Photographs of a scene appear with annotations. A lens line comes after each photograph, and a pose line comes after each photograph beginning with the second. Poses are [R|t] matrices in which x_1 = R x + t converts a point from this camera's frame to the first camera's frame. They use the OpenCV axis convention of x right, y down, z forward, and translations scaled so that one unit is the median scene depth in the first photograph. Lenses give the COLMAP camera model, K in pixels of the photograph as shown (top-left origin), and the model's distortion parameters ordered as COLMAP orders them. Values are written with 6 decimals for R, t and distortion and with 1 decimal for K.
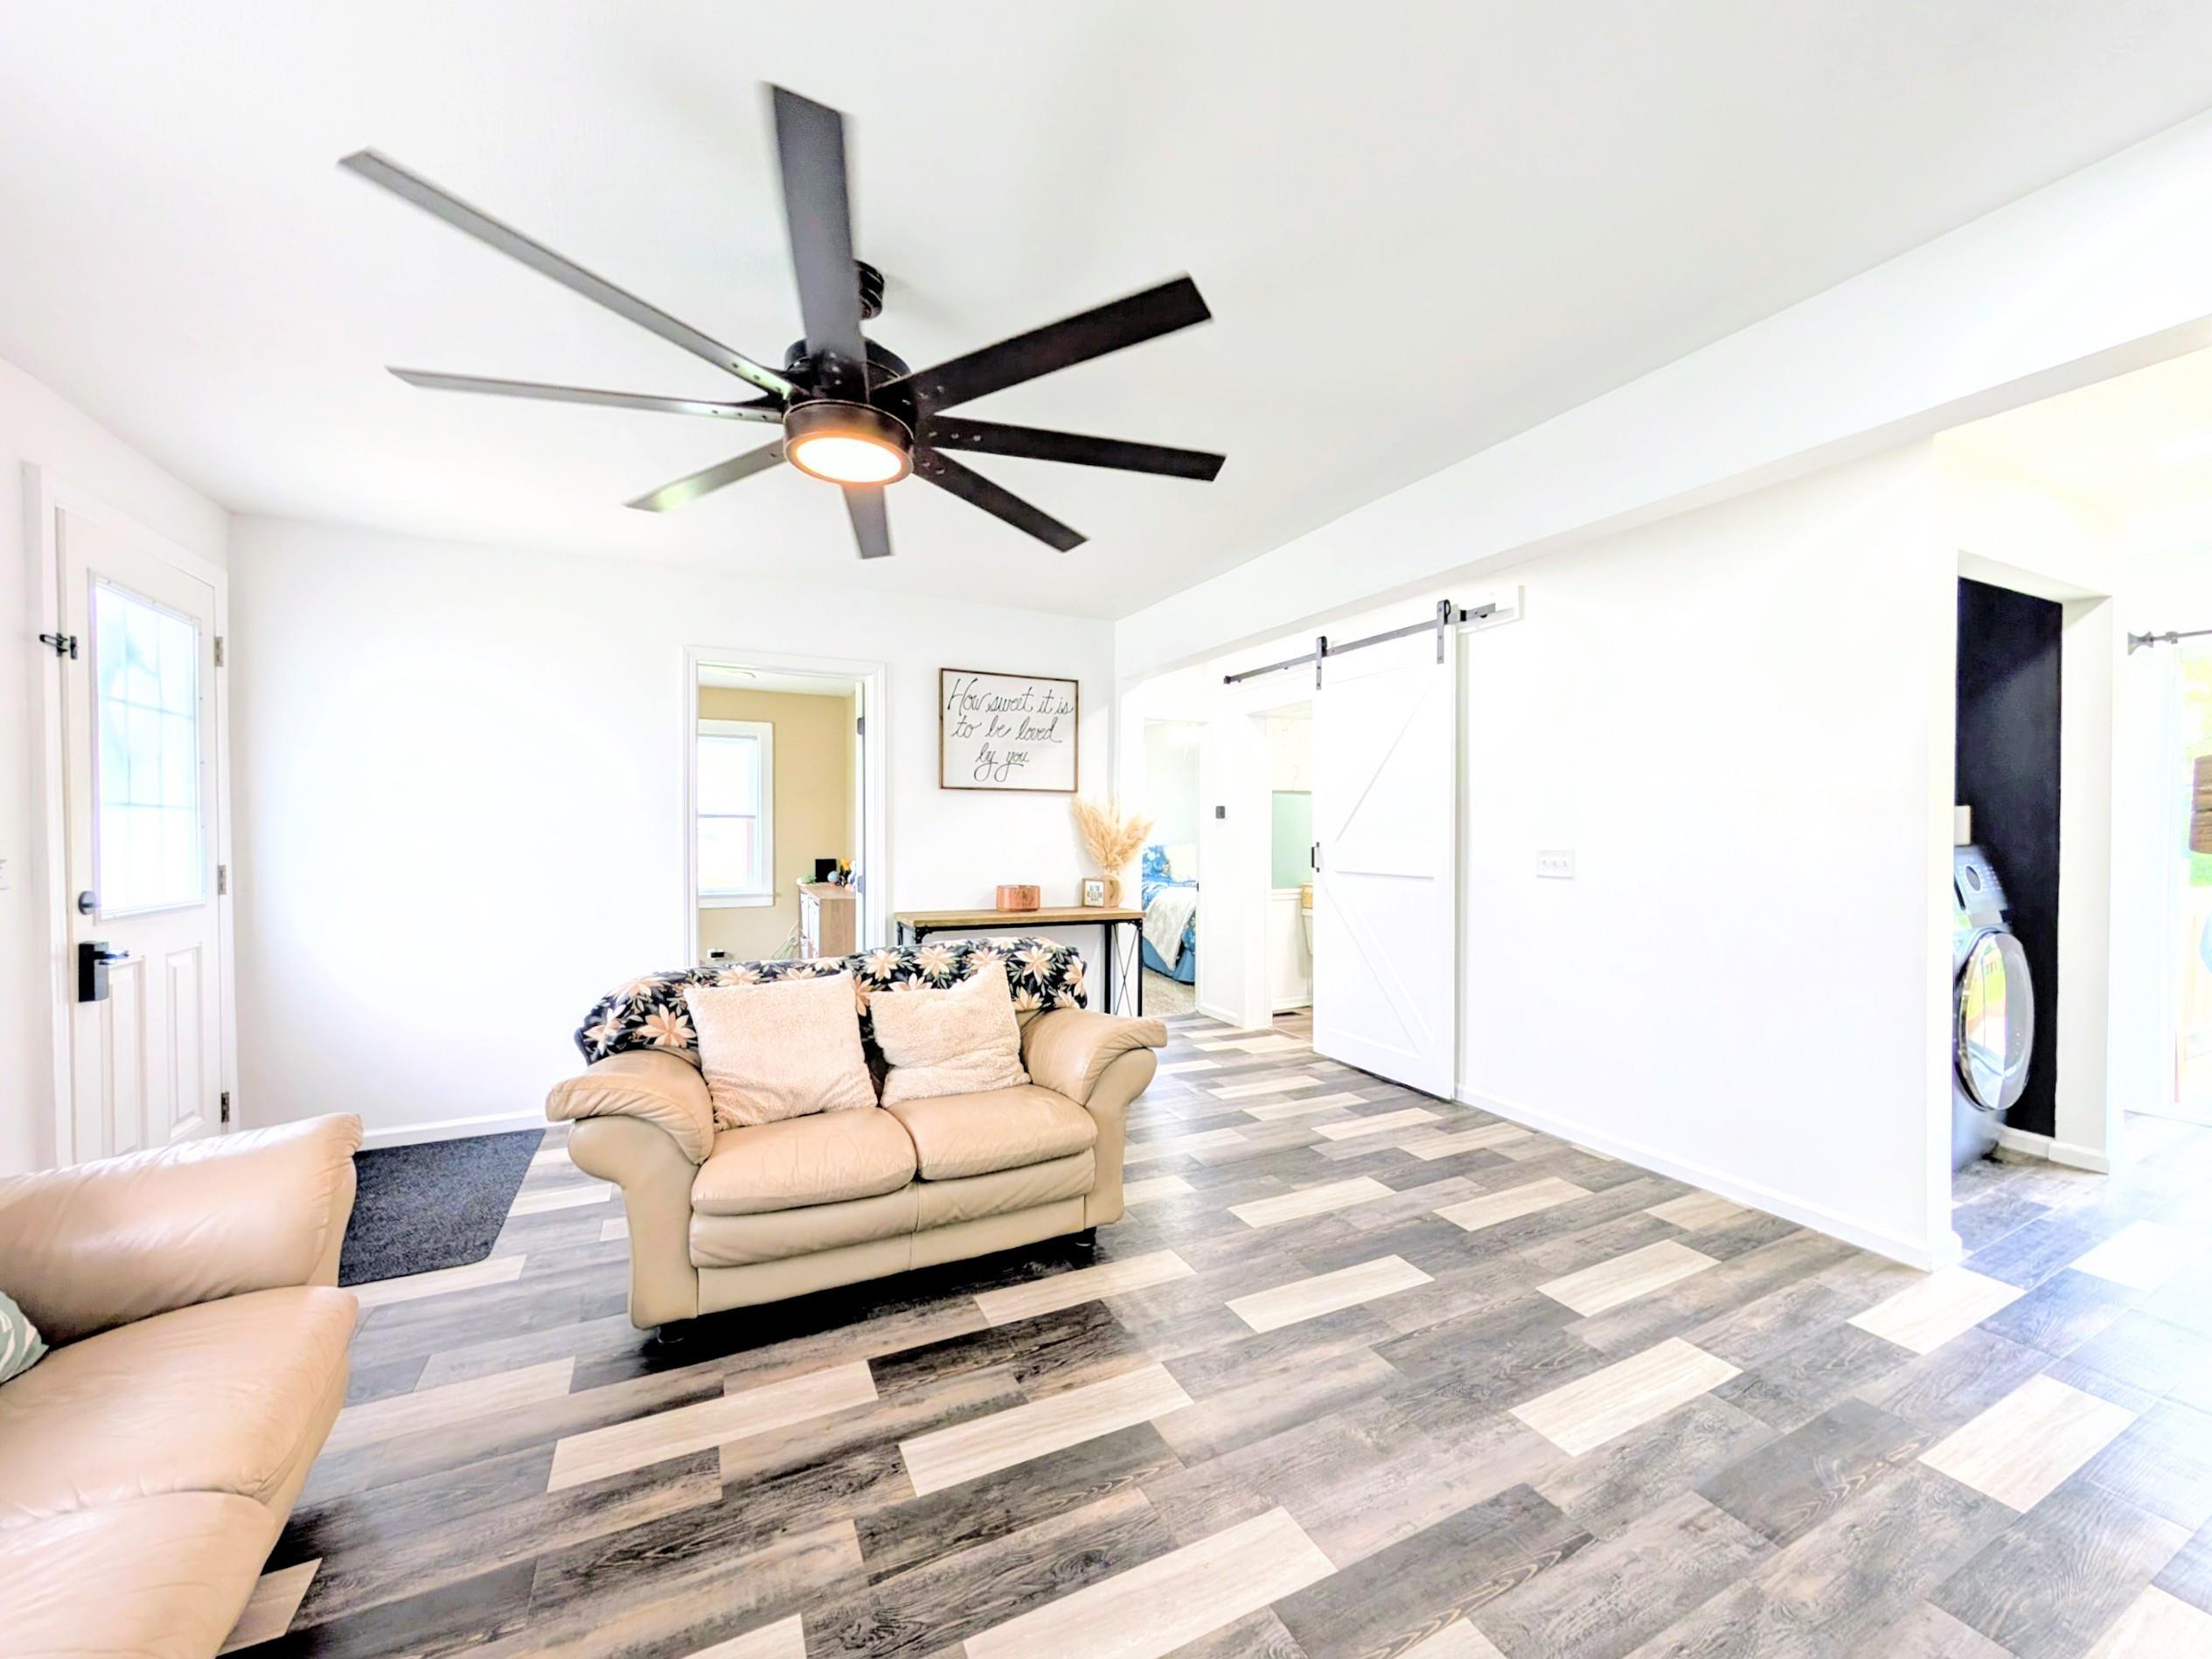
lens RADIAL K [[841.8, 0, 1104.6], [0, 841.8, 840.9], [0, 0, 1]] dist [0.002048, 0.000048]
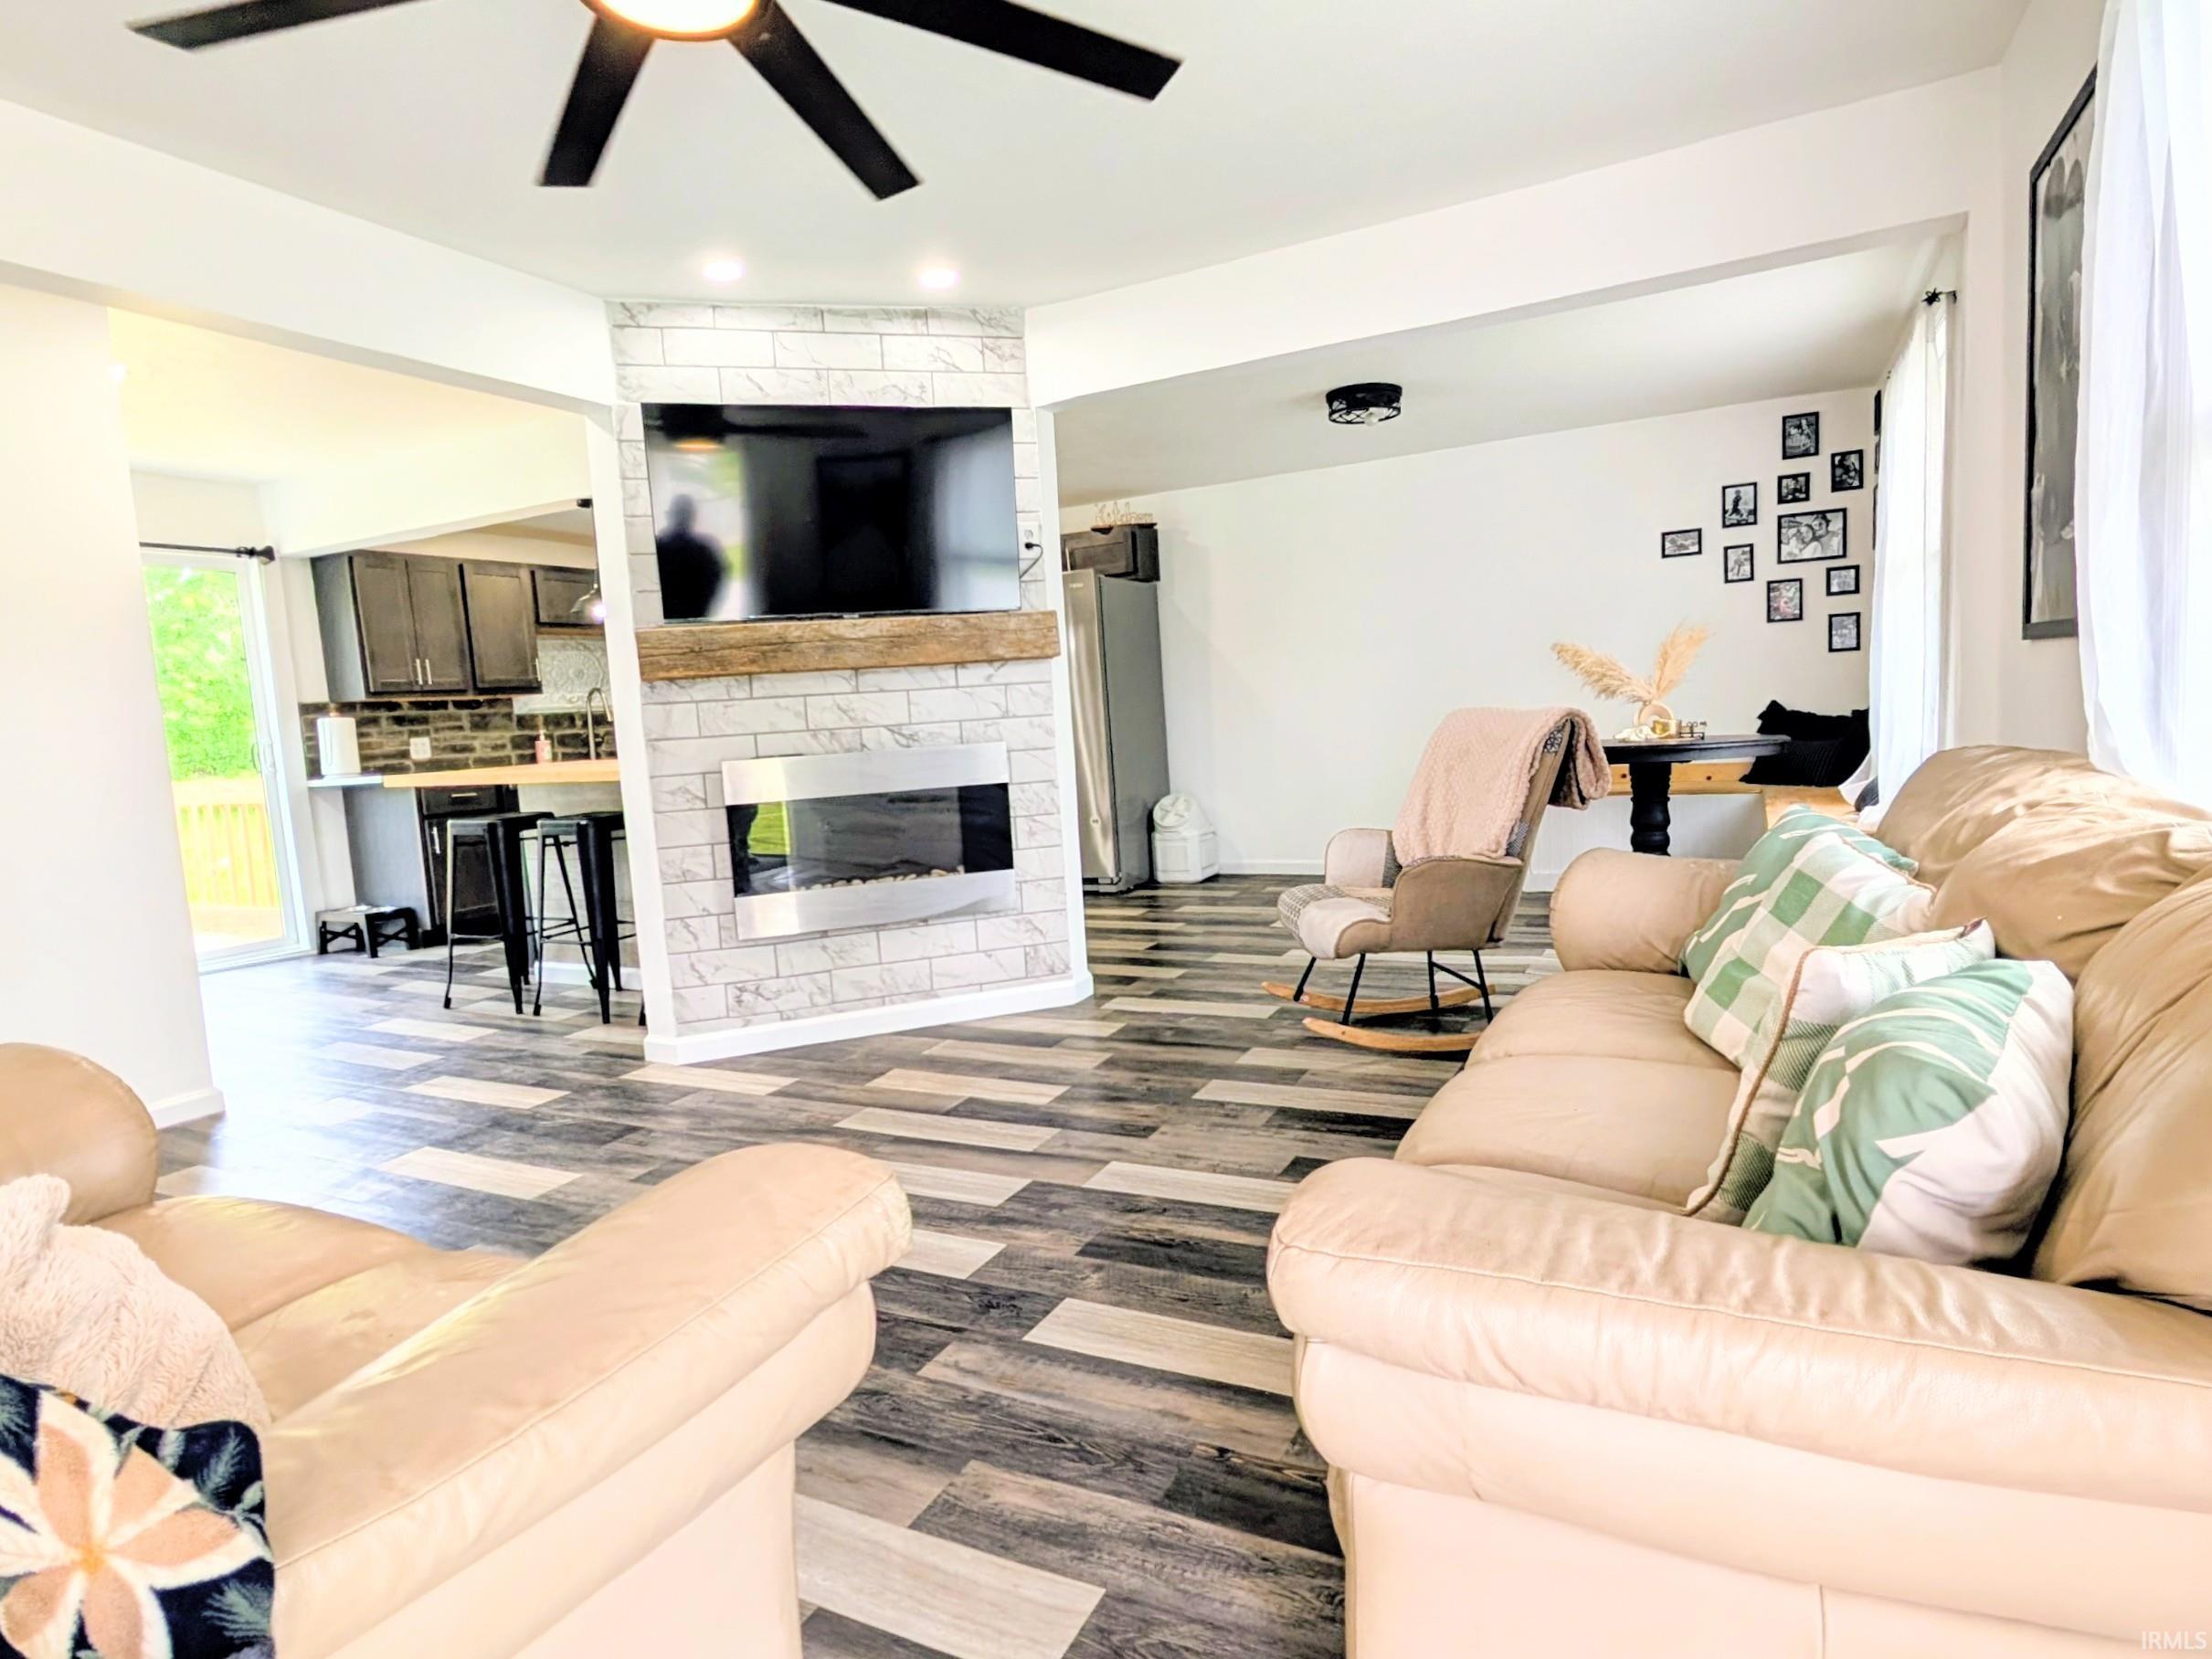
lens RADIAL K [[1199.8, 0, 1109.4], [0, 1199.8, 837.3], [0, 0, 1]] dist [0.002806, 0.000048]
pose [[-0.594942, -0.053188, 0.802007, -0.611455], [0.070574, 0.990498, 0.118041, 0.048108], [-0.800664, 0.126828, -0.585535, 0.655677]]
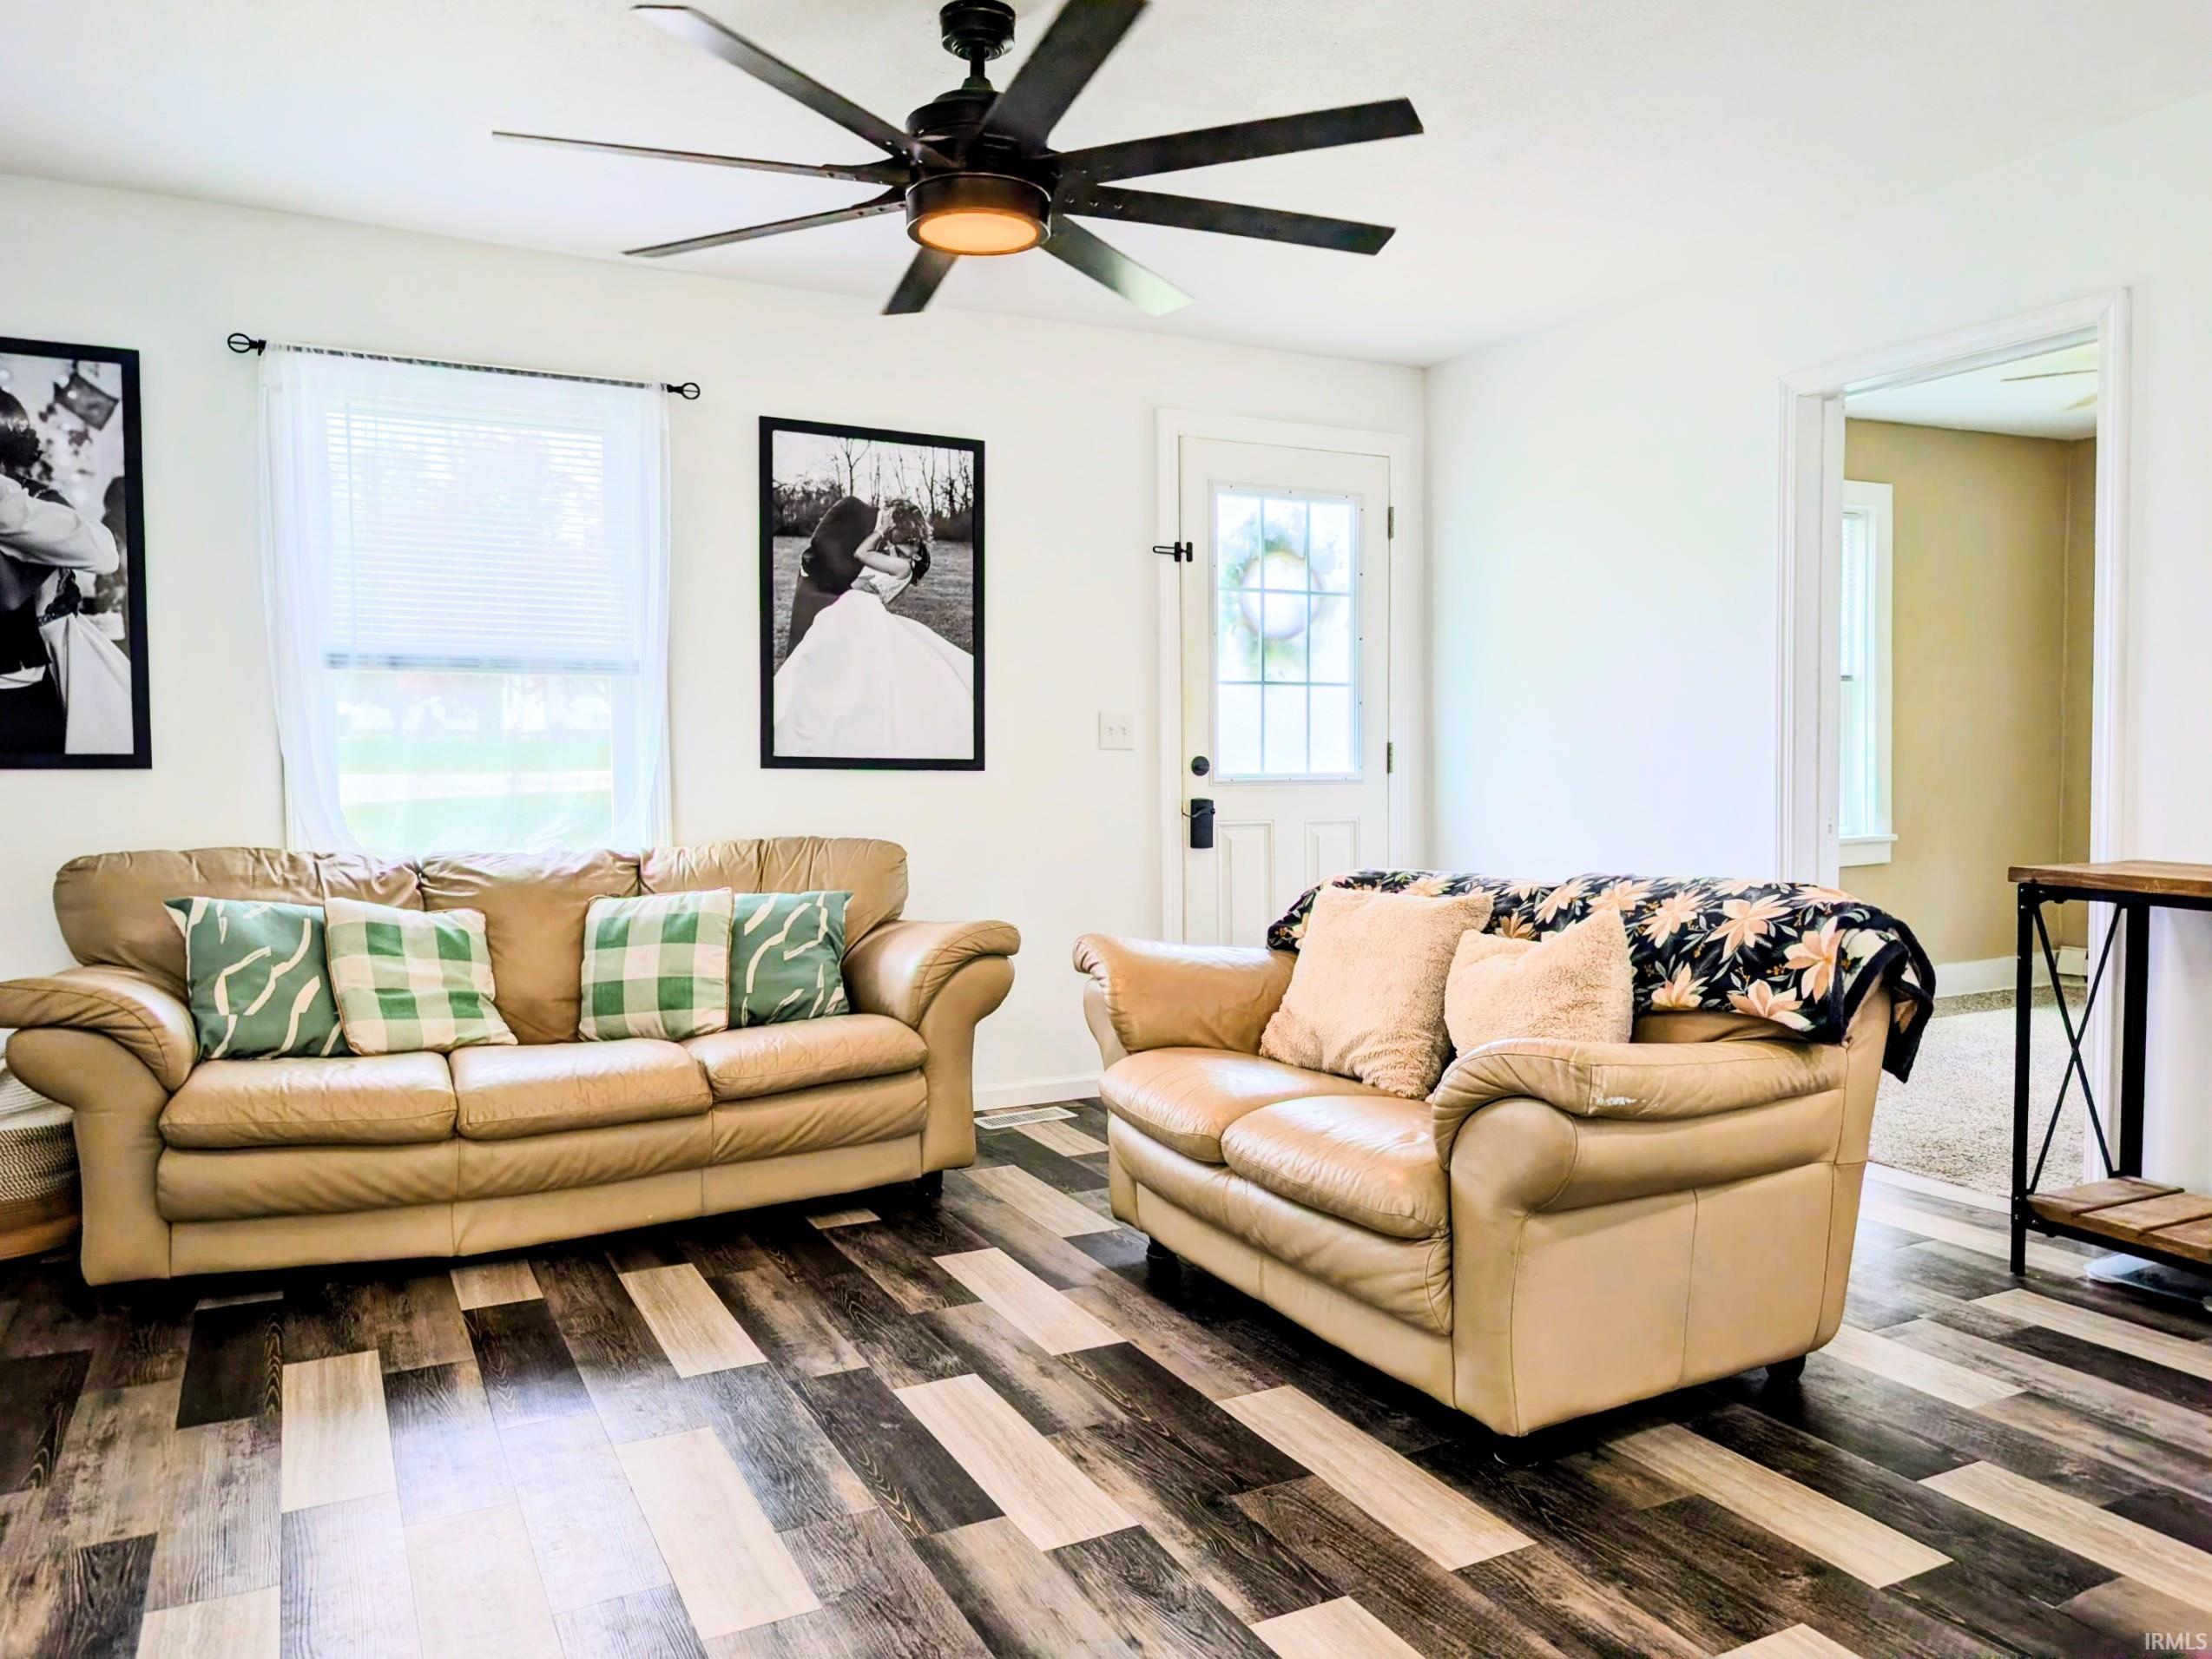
lens RADIAL K [[1596.3, 0, 1119.6], [0, 1596.3, 829.2], [0, 0, 1]] dist [0.010445, 0.000552]
pose [[0.020828, 0.041543, -0.998920, 0.669090], [-0.006179, 0.999123, 0.041423, 0.044767], [0.999764, 0.005309, 0.021066, 0.544091]]
